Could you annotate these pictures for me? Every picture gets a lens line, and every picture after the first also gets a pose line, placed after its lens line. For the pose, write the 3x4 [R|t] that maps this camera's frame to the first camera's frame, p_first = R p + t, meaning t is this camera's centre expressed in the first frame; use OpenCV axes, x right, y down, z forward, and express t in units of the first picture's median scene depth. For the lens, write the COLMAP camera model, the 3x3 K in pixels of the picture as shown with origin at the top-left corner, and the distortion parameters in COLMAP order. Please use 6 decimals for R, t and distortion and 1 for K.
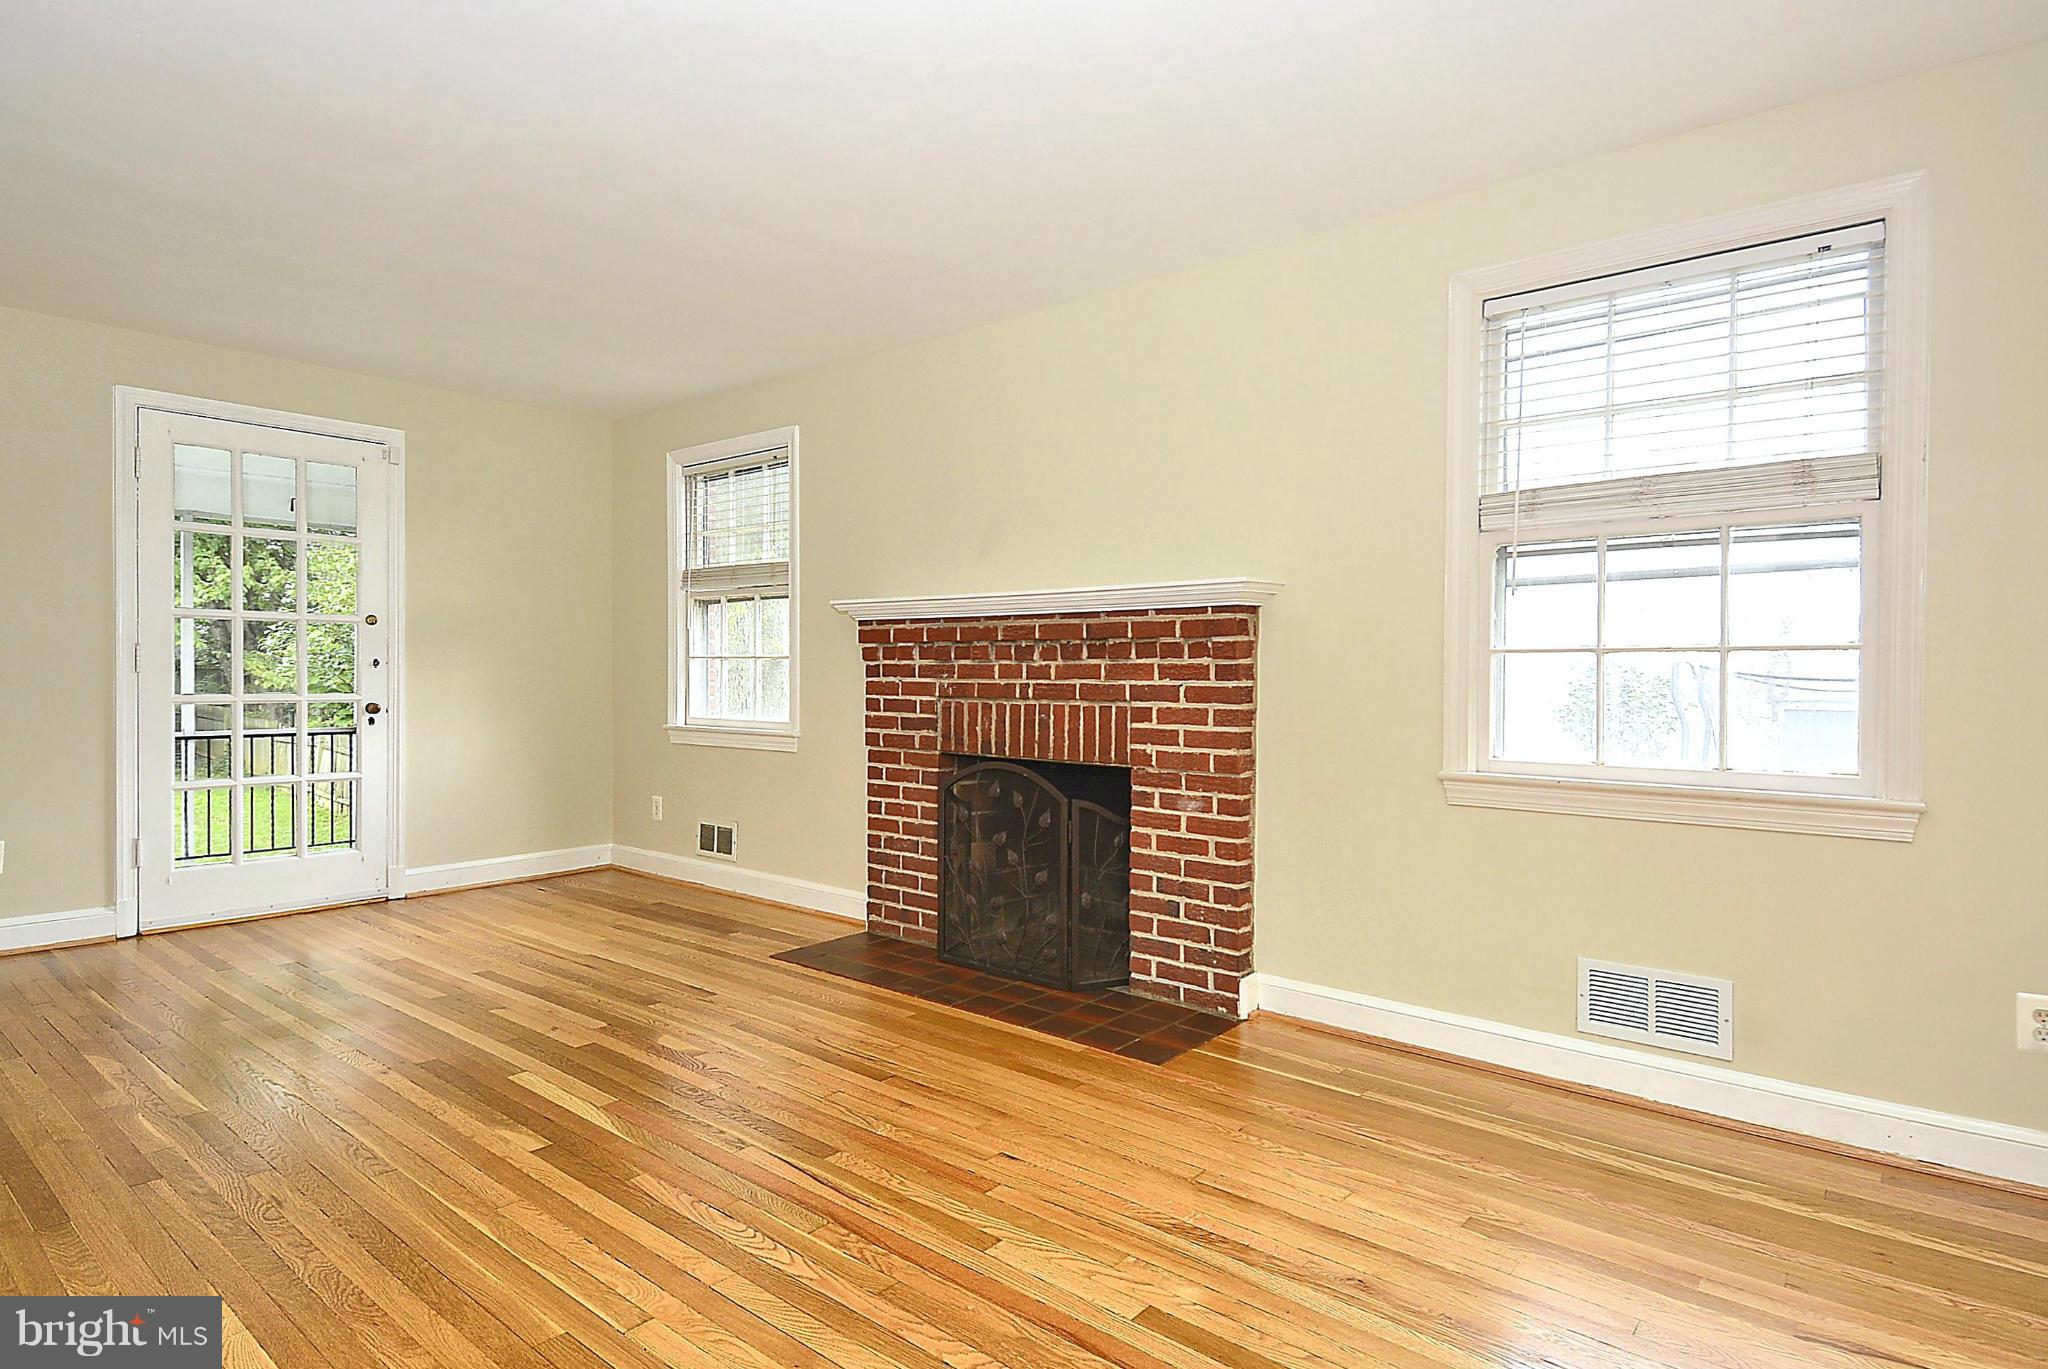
lens RADIAL K [[1090.6, 0, 1044.2], [0, 1090.6, 680.3], [0, 0, 1]] dist [0.059295, -0.040424]
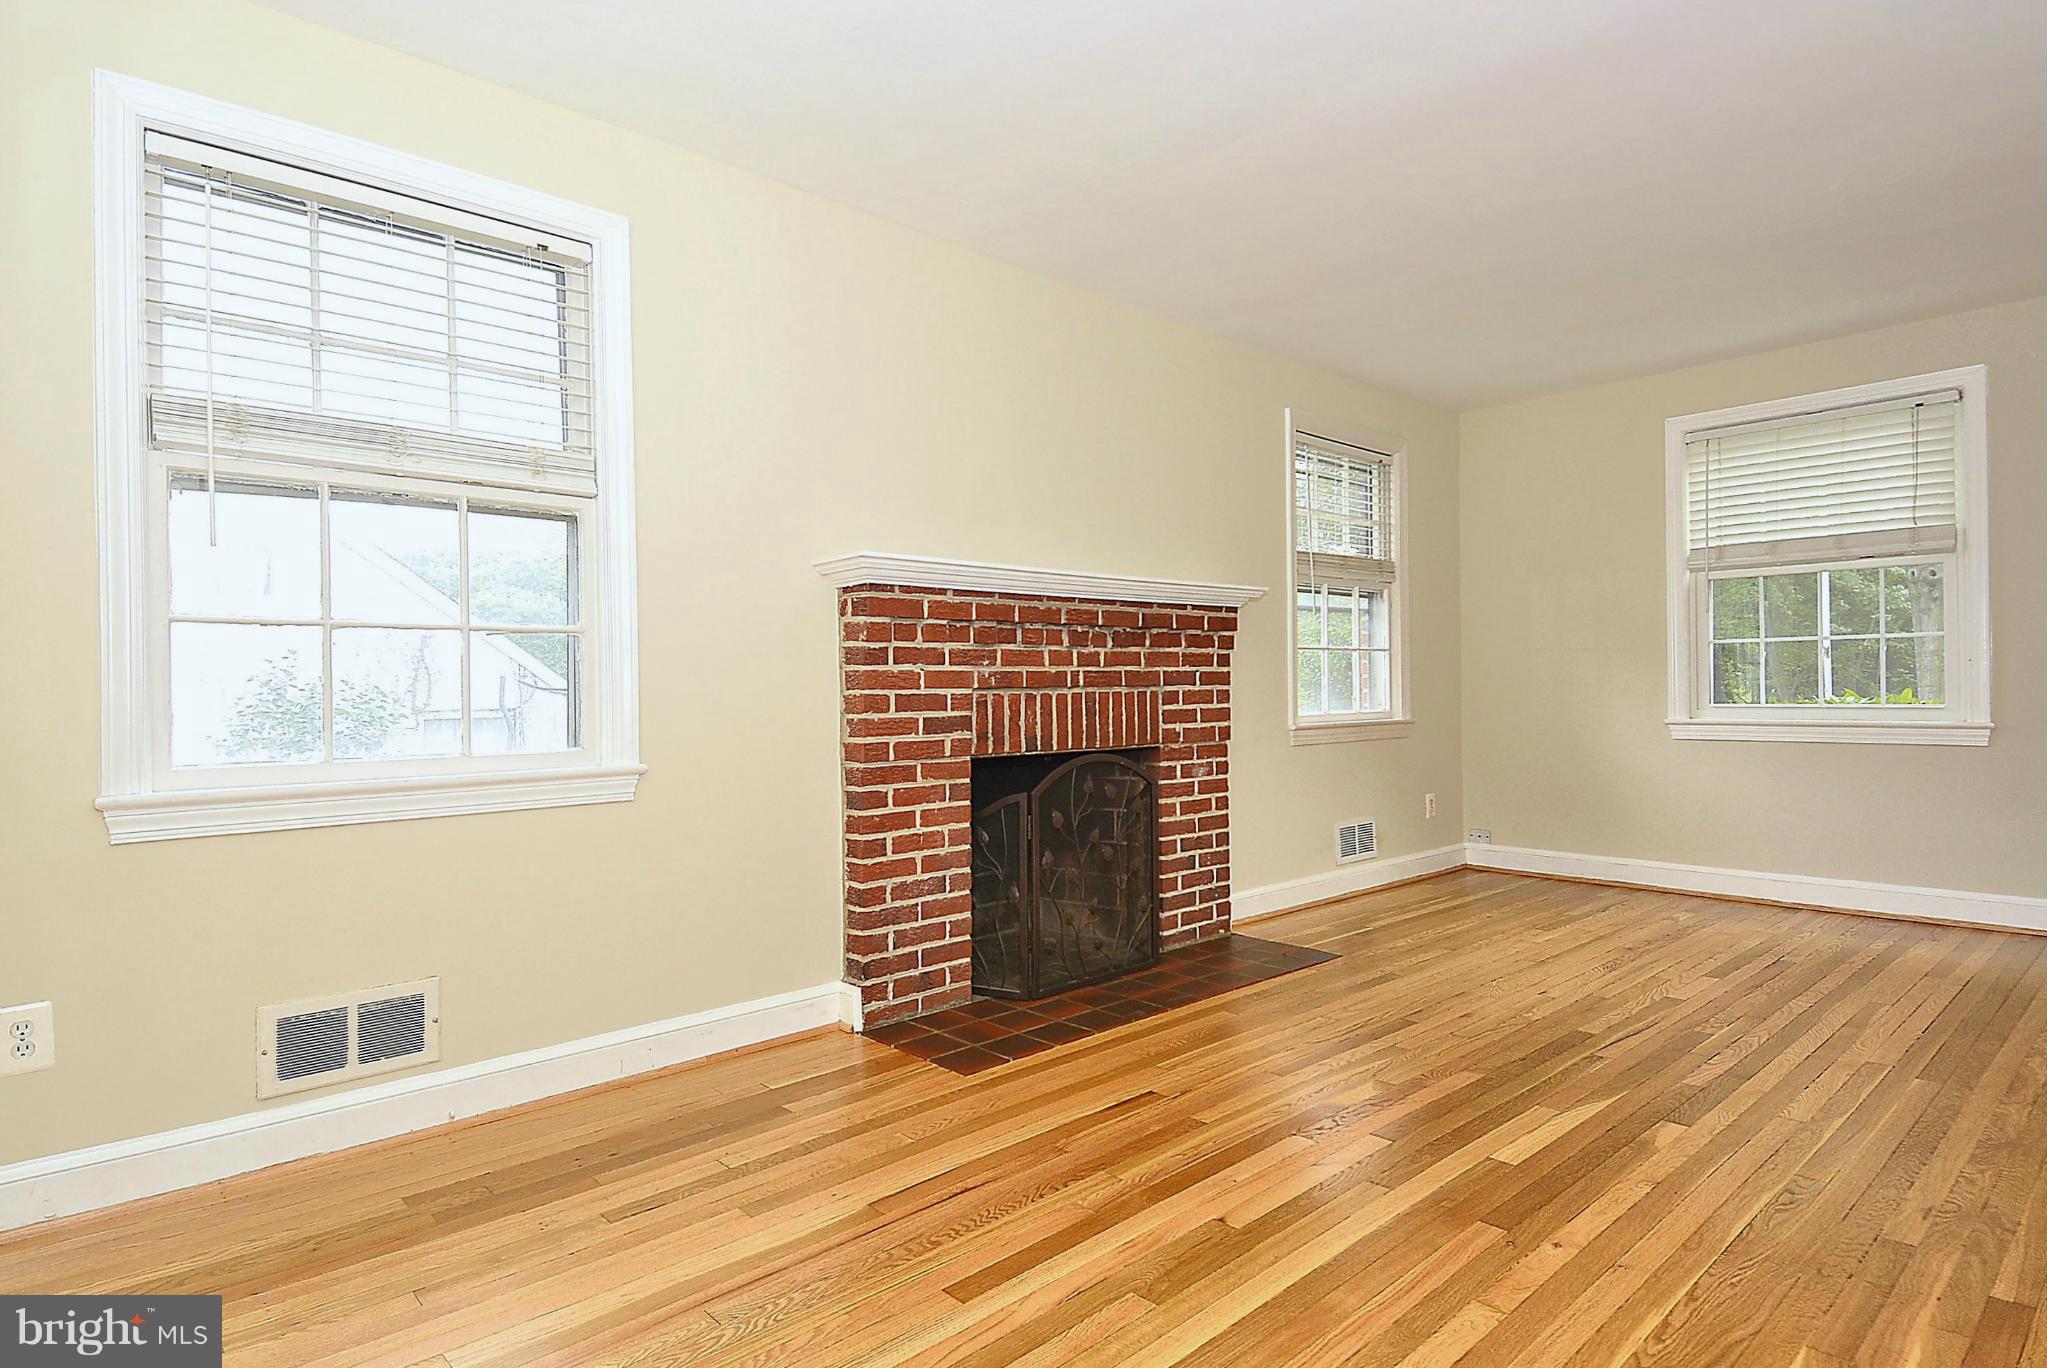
lens RADIAL K [[1090.0, 0, 1043.7], [0, 1090.0, 679.8], [0, 0, 1]] dist [0.059295, -0.040424]
pose [[0.131447, -0.000228, 0.991323, -0.967654], [0.020747, 0.999782, -0.002521, 0.012535], [-0.991106, 0.020898, 0.131423, 0.912896]]
